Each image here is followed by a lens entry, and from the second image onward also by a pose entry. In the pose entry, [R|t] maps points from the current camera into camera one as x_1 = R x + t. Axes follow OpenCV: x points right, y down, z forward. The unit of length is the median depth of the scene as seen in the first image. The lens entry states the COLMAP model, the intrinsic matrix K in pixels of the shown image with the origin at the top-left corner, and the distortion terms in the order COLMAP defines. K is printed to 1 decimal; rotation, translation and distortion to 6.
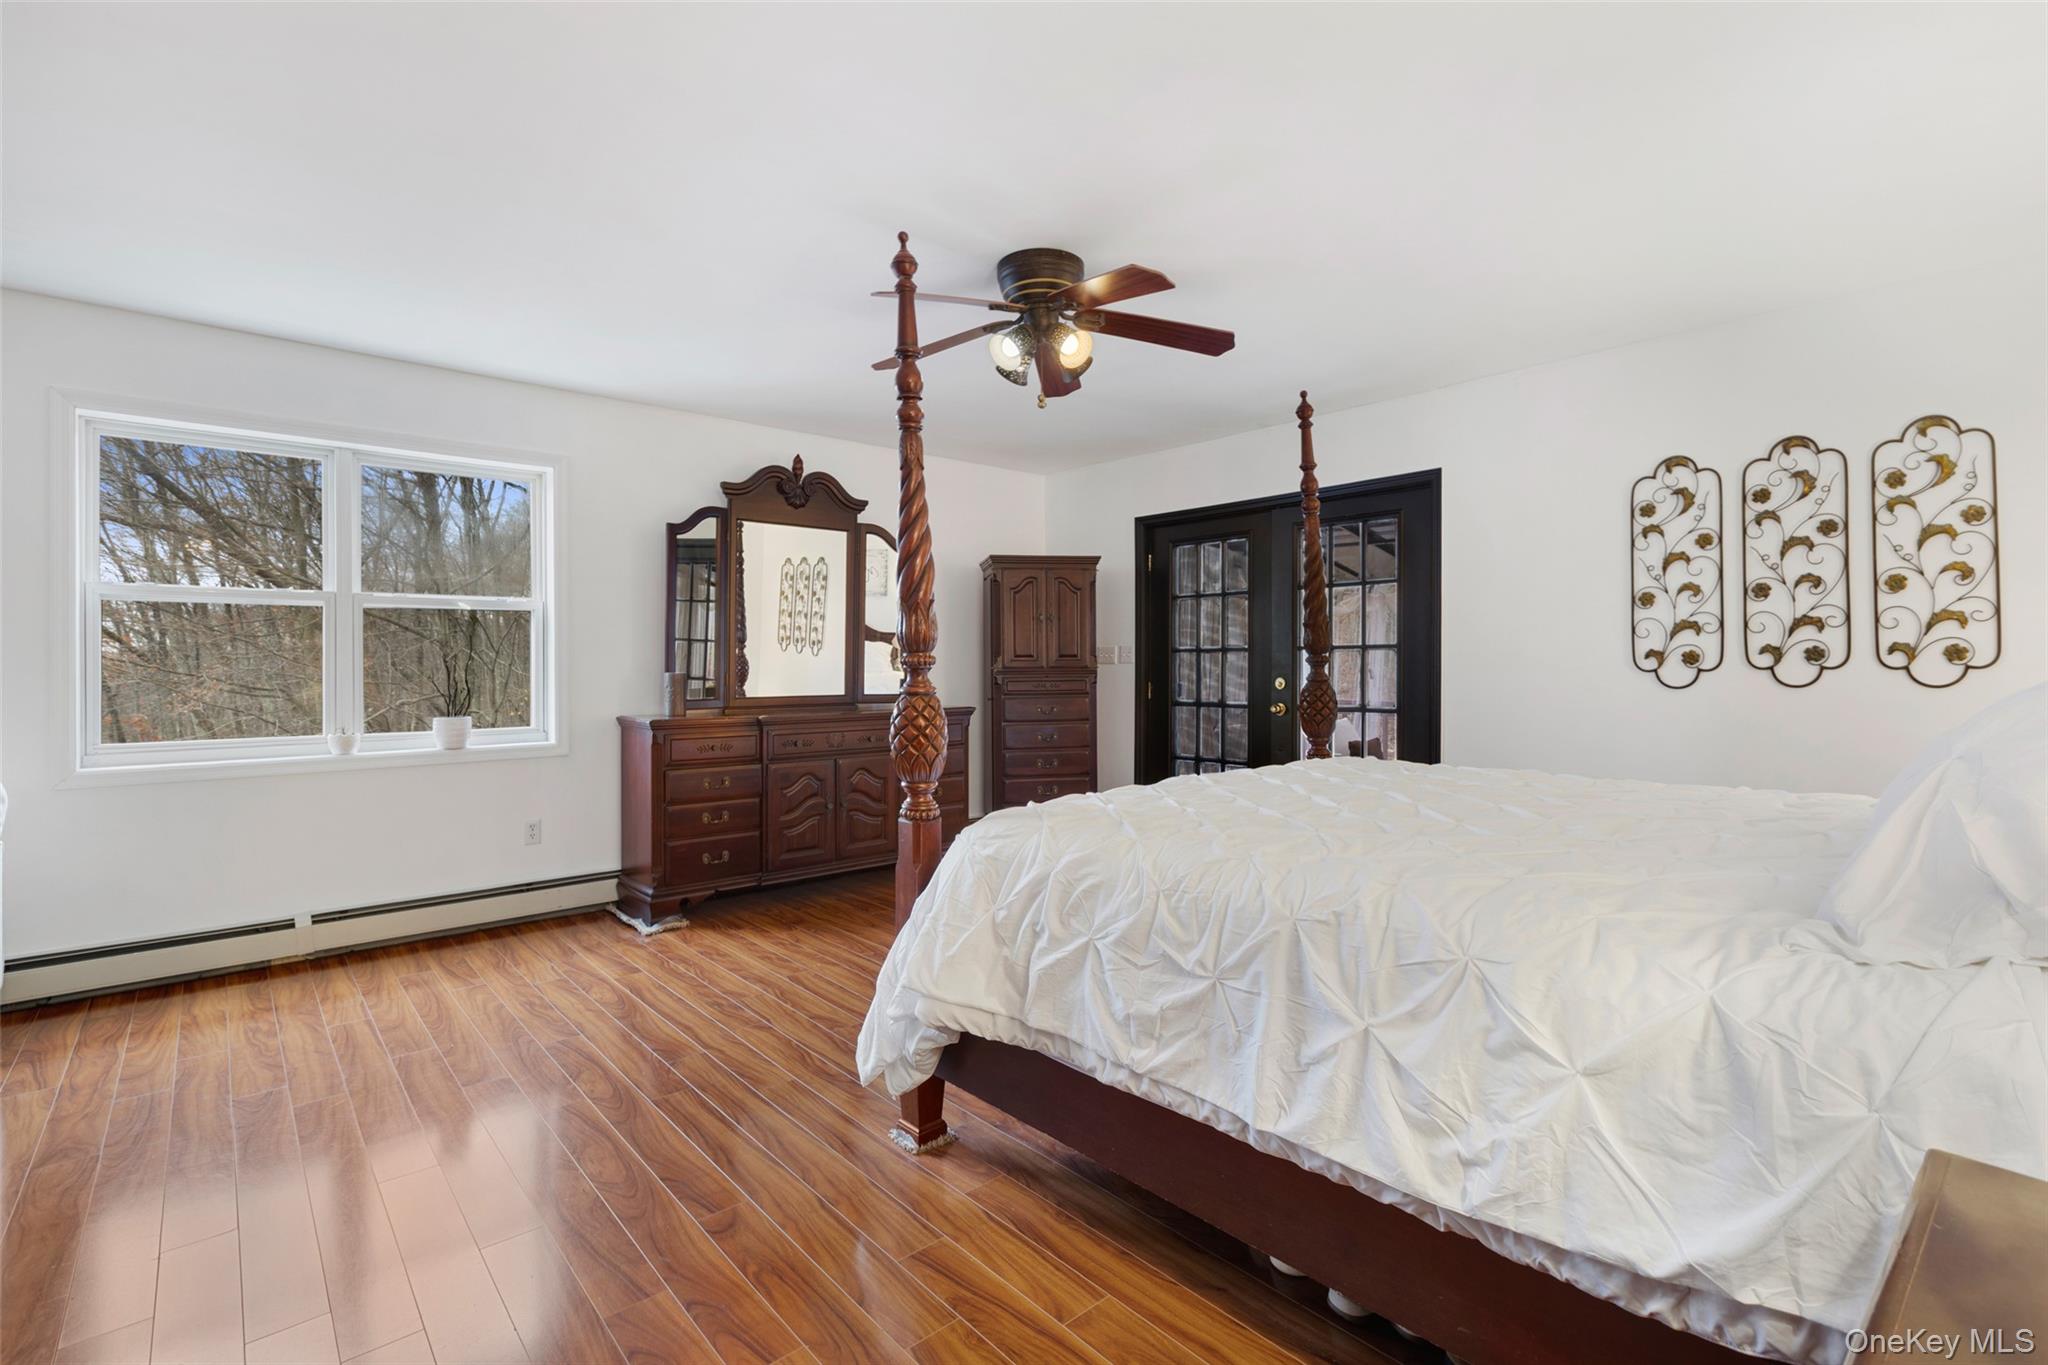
lens RADIAL K [[932.8, 0, 994.8], [0, 932.8, 648.8], [0, 0, 1]] dist [0.010488, -0.002582]
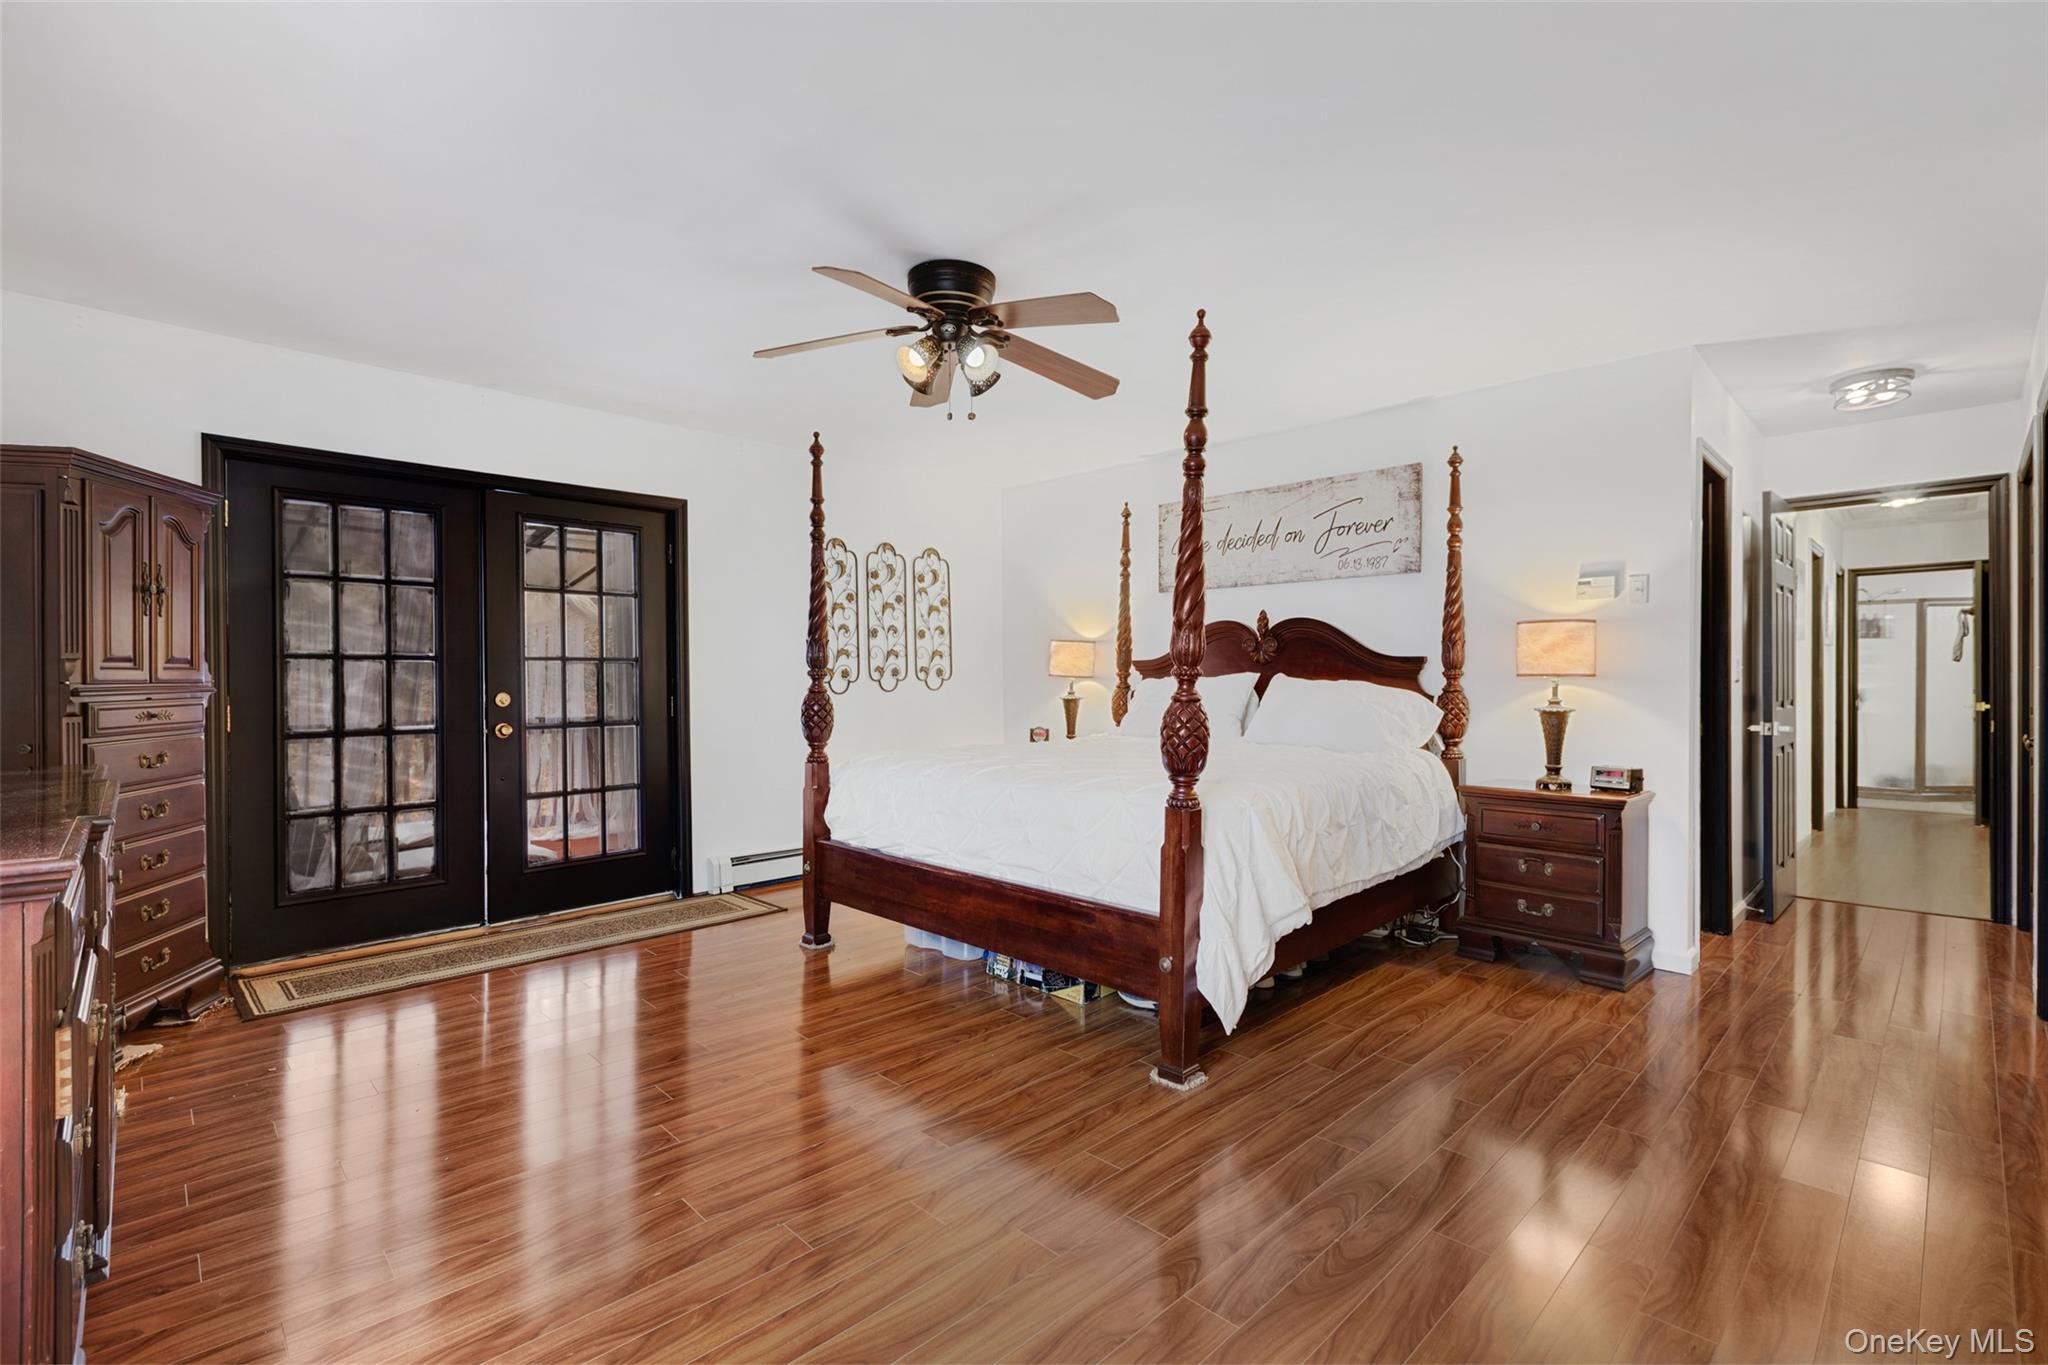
lens RADIAL K [[932.8, 0, 1026.3], [0, 932.8, 668.1], [0, 0, 1]] dist [0.010488, -0.002582]
pose [[-0.084795, 0.014962, 0.996286, -1.562550], [-0.015378, 0.999749, -0.016323, 0.042029], [-0.996280, -0.016705, -0.084543, 1.648809]]
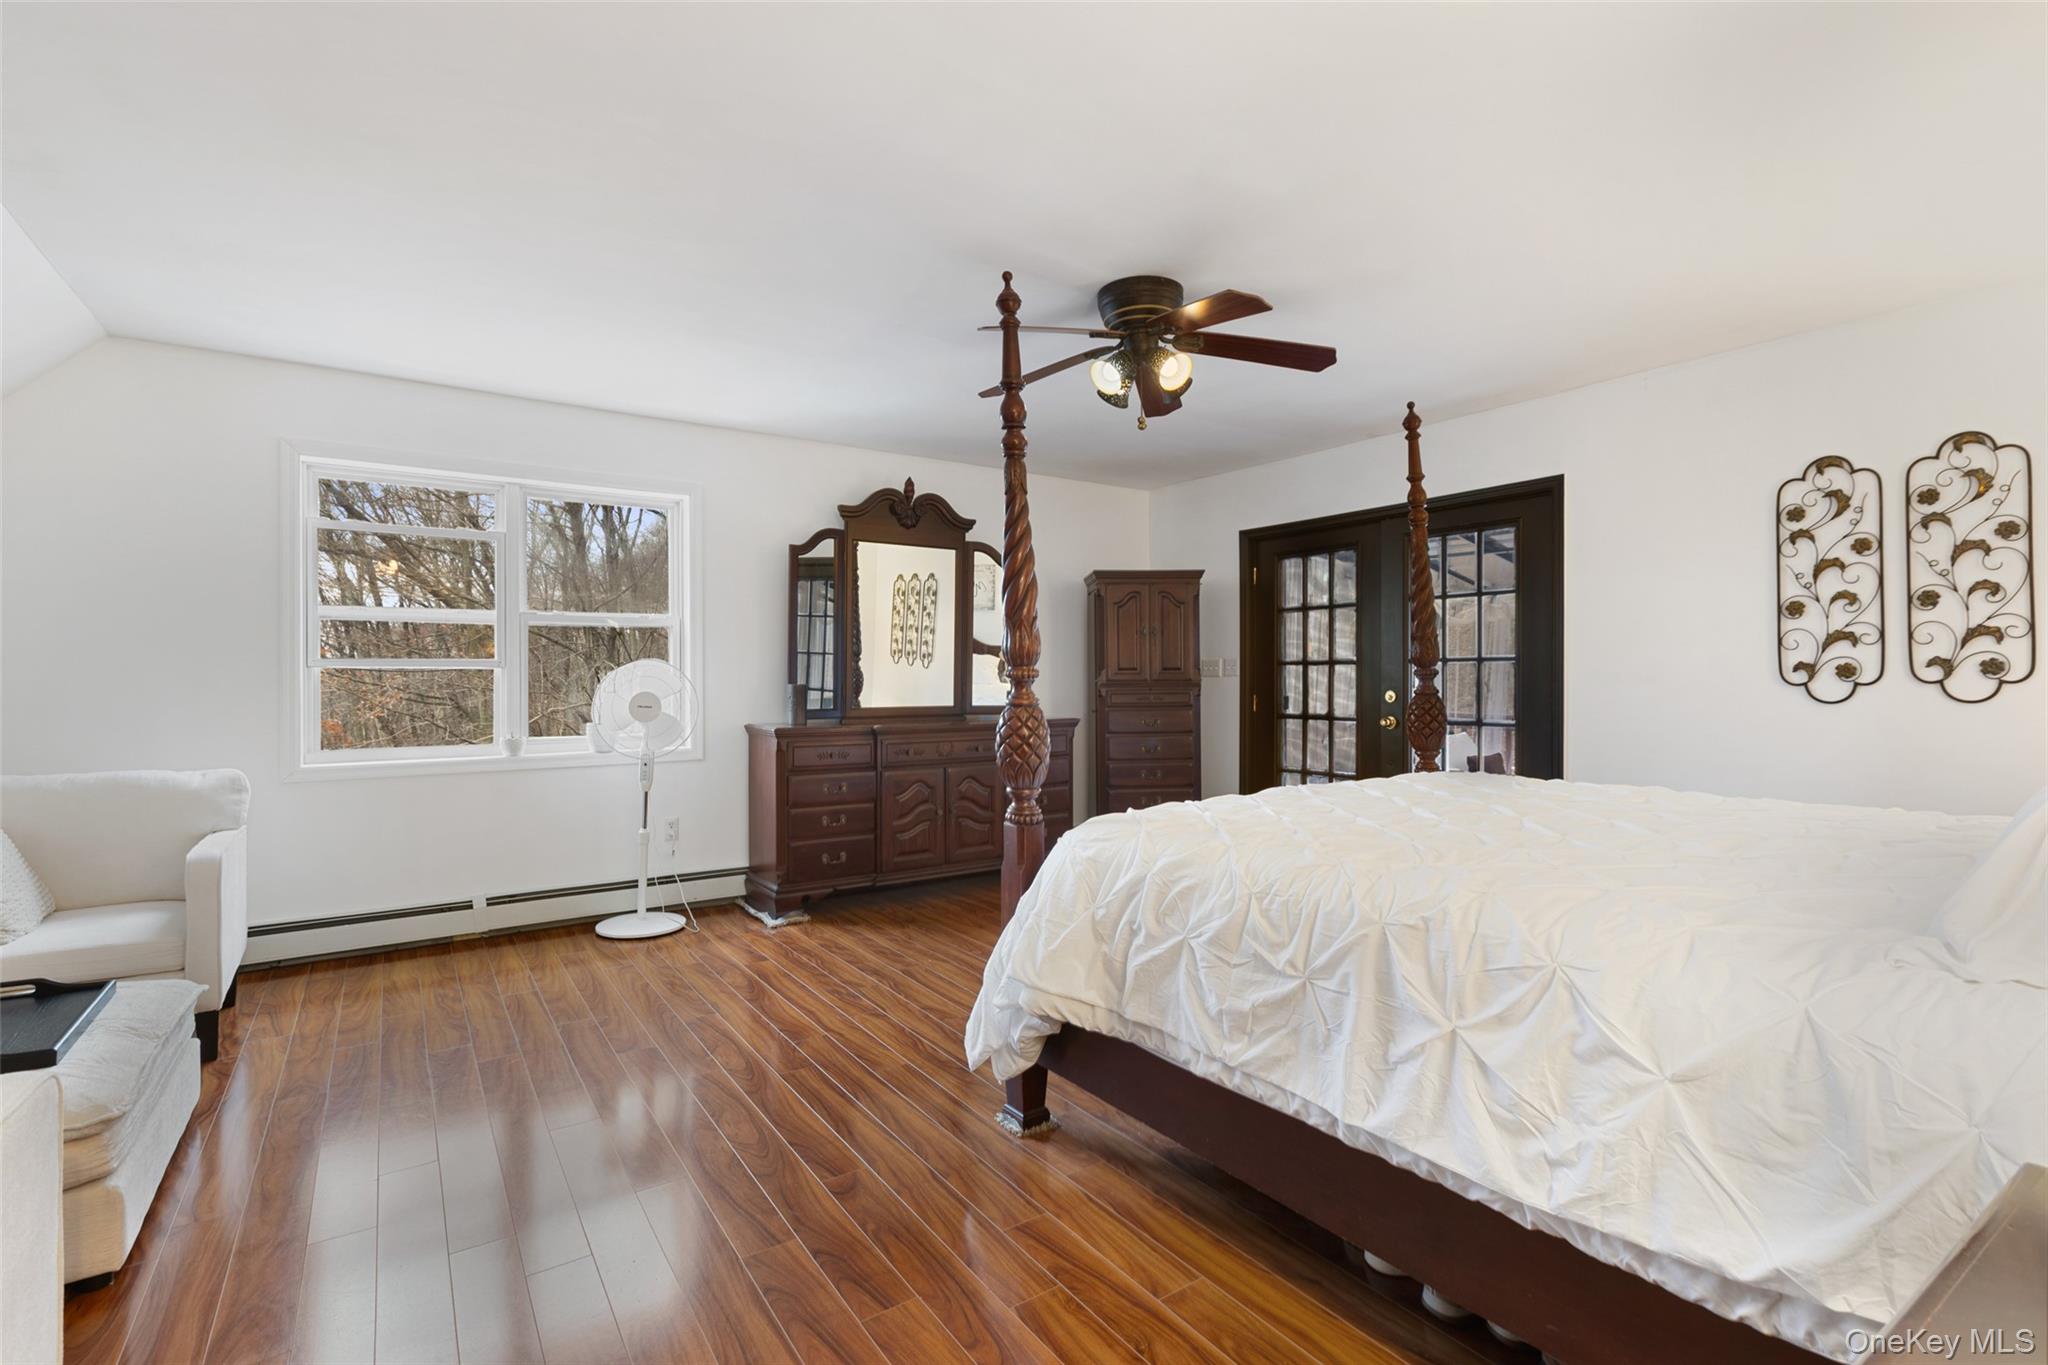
lens RADIAL K [[932.8, 0, 1011.5], [0, 932.8, 675.7], [0, 0, 1]] dist [0.010488, -0.002582]
pose [[0.995182, 0.001854, -0.098030, 0.006490], [-0.000273, 0.999870, 0.016144, -0.000921], [0.098047, -0.016039, 0.995053, -0.037101]]
